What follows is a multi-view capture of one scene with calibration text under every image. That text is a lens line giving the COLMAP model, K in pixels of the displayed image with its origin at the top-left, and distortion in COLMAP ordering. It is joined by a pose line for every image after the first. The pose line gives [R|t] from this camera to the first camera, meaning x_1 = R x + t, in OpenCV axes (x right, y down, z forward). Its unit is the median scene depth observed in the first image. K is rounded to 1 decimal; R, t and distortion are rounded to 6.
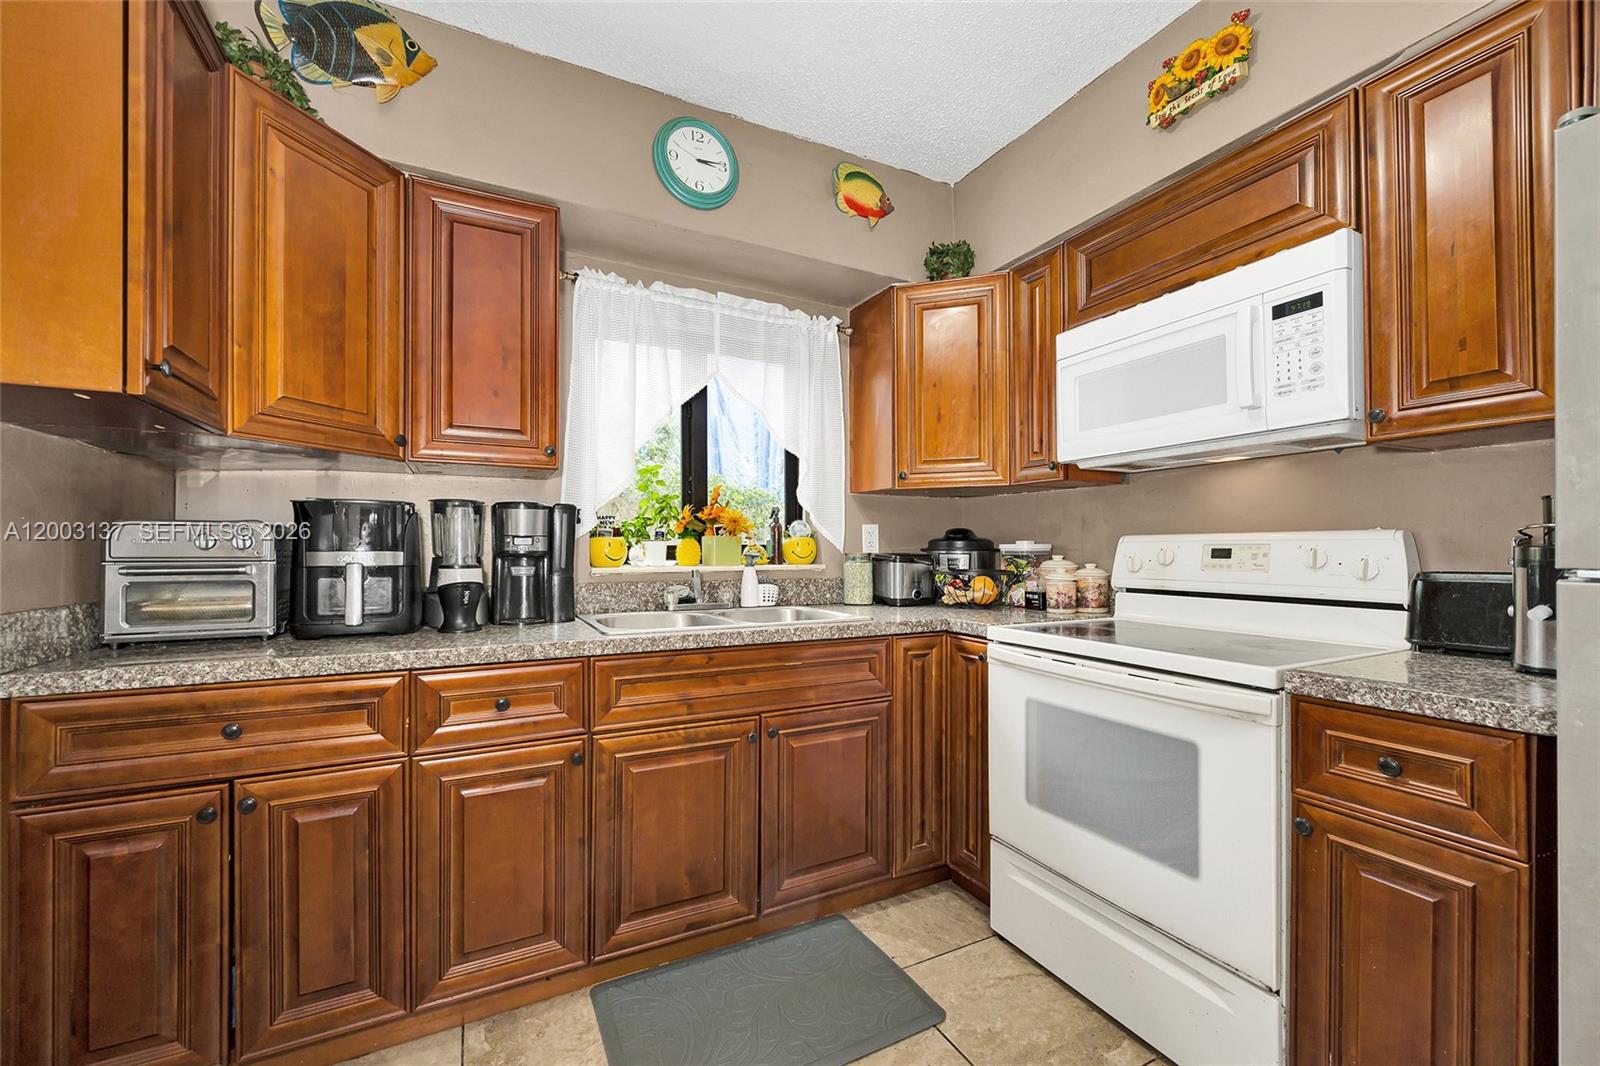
lens RADIAL K [[632.1, 0, 788.7], [0, 632.1, 546.3], [0, 0, 1]] dist [-0.001625, -0.000314]
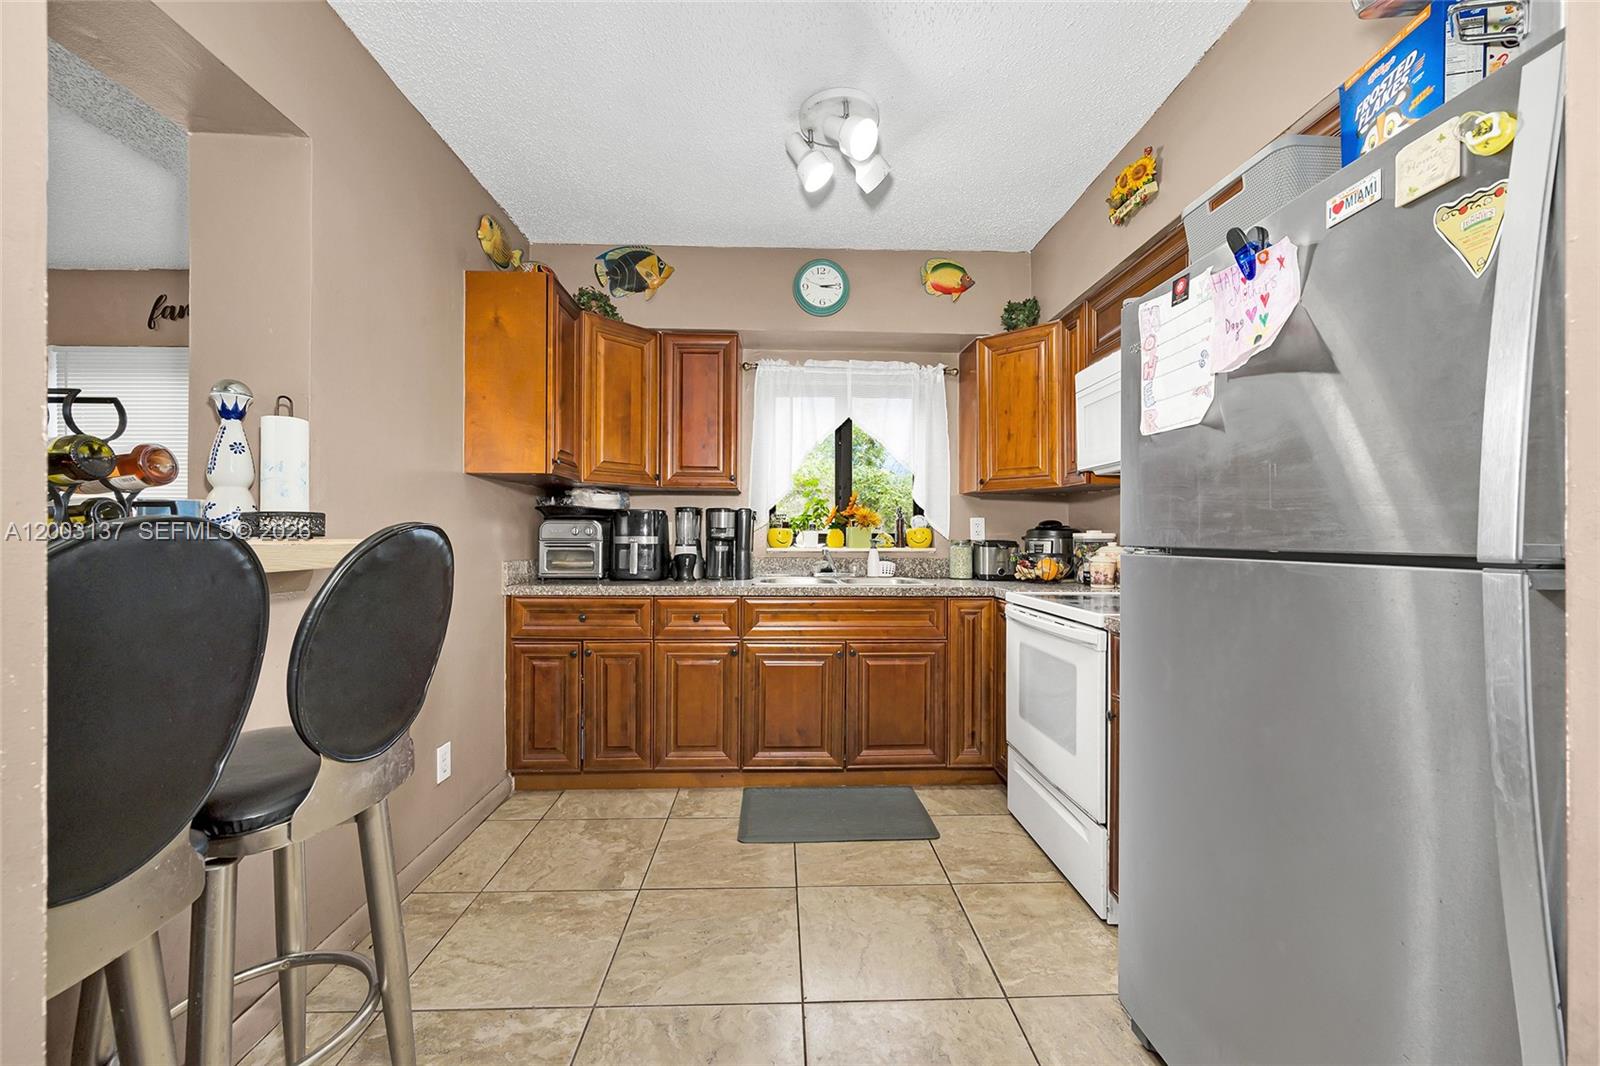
lens RADIAL K [[632.1, 0, 802.9], [0, 632.1, 535.8], [0, 0, 1]] dist [-0.001625, -0.000314]
pose [[0.910499, 0.003542, -0.413495, 0.502319], [-0.002974, 0.999994, 0.002016, 0.000766], [0.413500, -0.000606, 0.910504, -0.475225]]
